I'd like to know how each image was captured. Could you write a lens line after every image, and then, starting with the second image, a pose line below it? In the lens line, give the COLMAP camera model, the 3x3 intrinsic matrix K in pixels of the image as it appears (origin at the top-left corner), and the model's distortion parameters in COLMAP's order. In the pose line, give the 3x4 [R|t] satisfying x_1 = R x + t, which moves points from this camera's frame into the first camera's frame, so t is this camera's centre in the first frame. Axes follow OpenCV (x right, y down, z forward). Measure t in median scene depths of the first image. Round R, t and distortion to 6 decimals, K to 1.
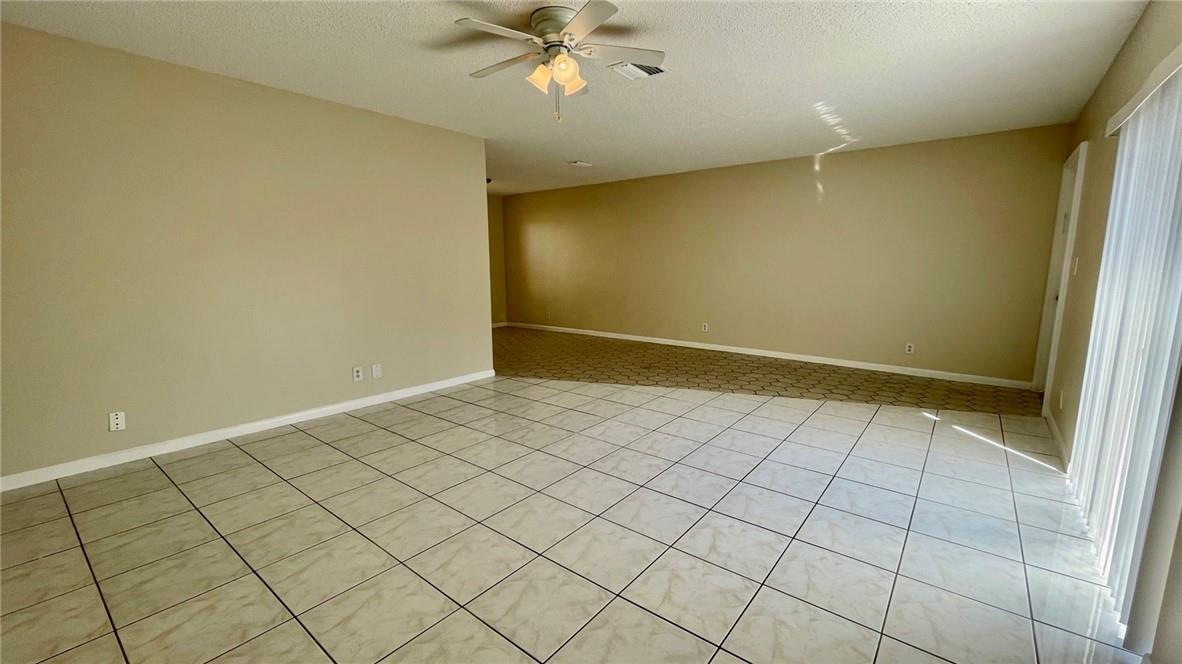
lens RADIAL K [[481.5, 0, 589.6], [0, 481.5, 335.5], [0, 0, 1]] dist [-0.001822, 0.000697]
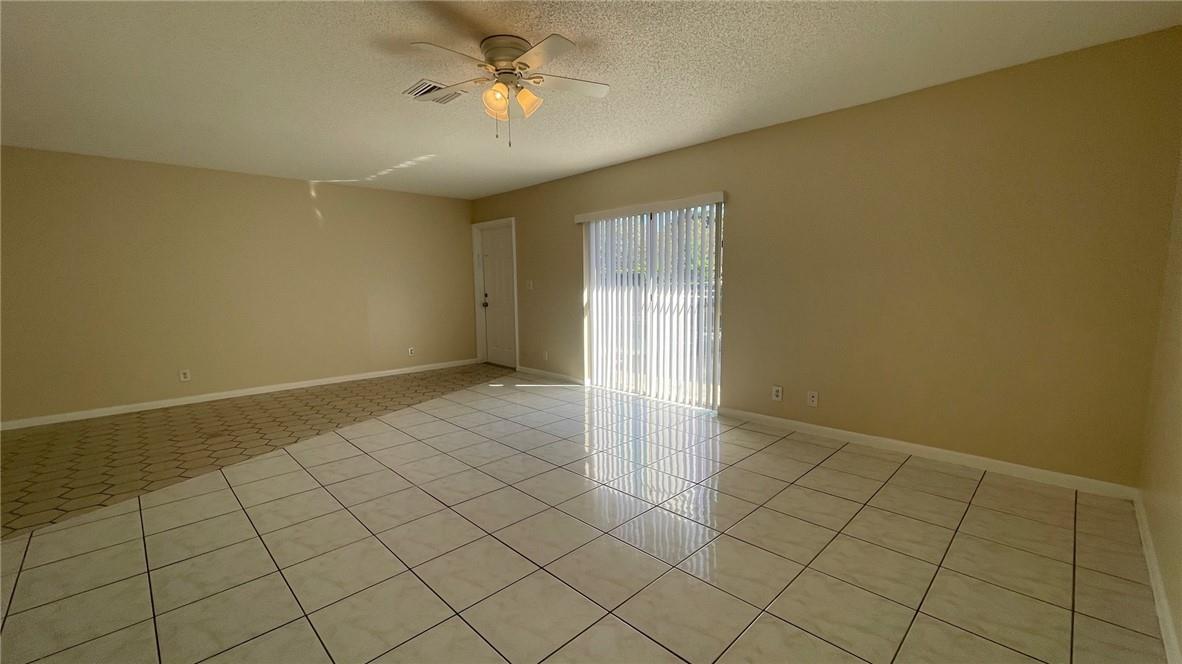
lens RADIAL K [[481.5, 0, 587.8], [0, 481.5, 334.5], [0, 0, 1]] dist [-0.001822, 0.000697]
pose [[0.115984, -0.110484, 0.987087, -0.587336], [0.166824, 0.981844, 0.090295, -0.060871], [-0.979141, 0.154197, 0.132310, 0.405064]]
